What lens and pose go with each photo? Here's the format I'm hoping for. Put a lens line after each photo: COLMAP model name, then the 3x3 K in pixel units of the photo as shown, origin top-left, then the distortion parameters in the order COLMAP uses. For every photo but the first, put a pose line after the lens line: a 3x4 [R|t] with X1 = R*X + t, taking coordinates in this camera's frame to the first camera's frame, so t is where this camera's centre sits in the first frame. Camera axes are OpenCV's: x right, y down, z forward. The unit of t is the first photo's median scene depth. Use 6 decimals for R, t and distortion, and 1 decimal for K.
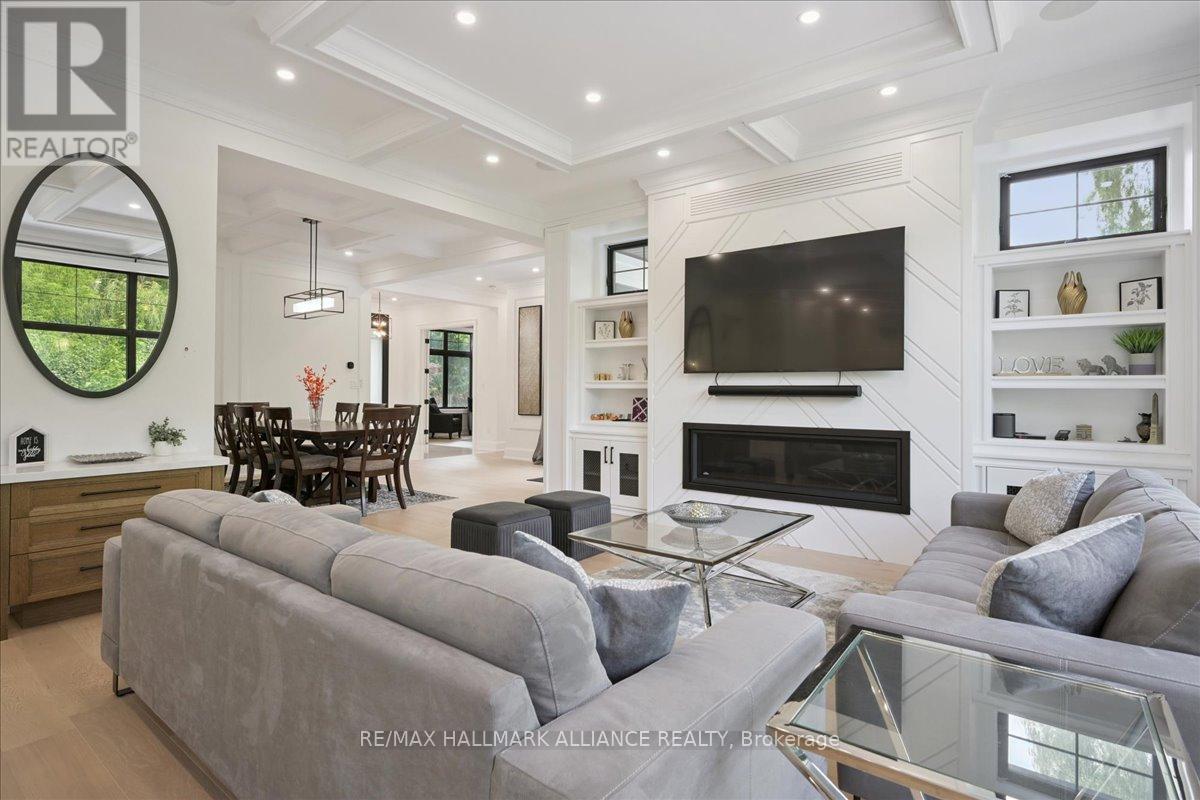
lens RADIAL K [[609.6, 0, 600.4], [0, 609.6, 385.2], [0, 0, 1]] dist [-0.003583, -0.000485]
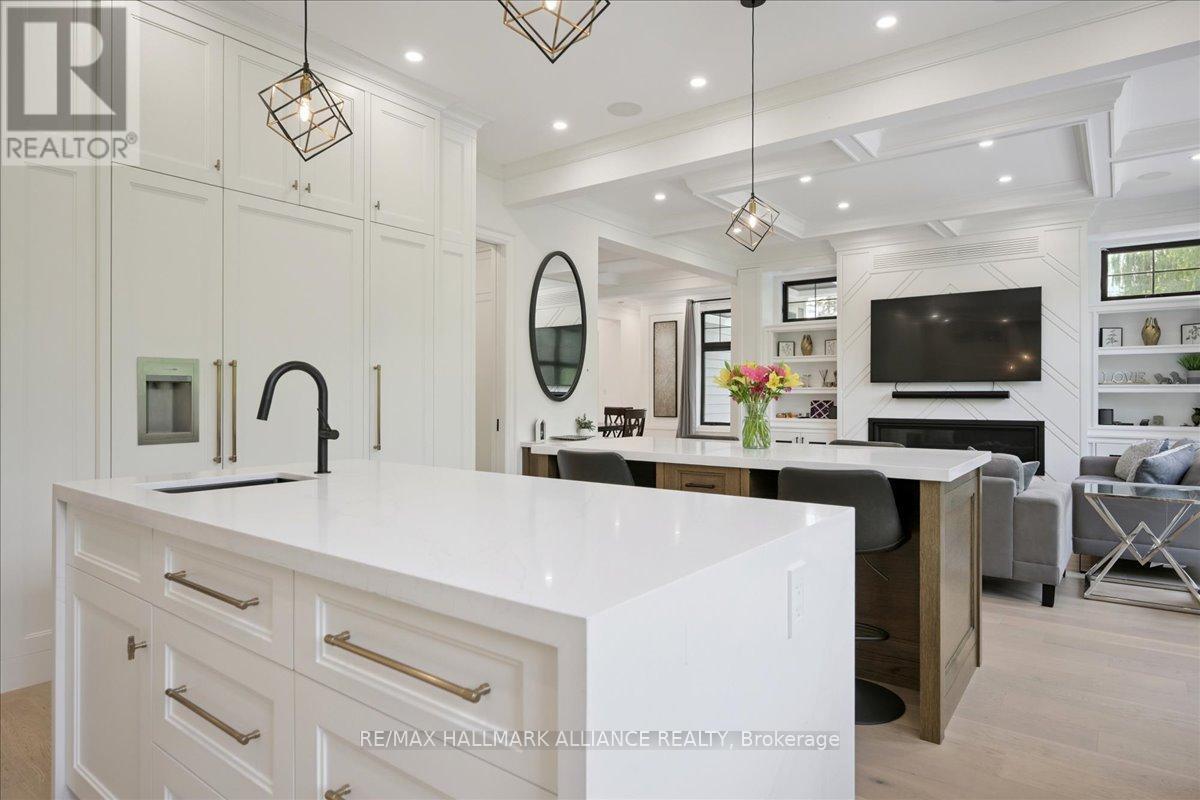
lens RADIAL K [[688.1, 0, 597.4], [0, 688.1, 396.8], [0, 0, 1]] dist [-0.000978, -0.001228]
pose [[0.999944, -0.004866, 0.009427, -0.627941], [0.004755, 0.999919, 0.011800, -0.010933], [-0.009484, -0.011755, 0.999886, -0.712914]]
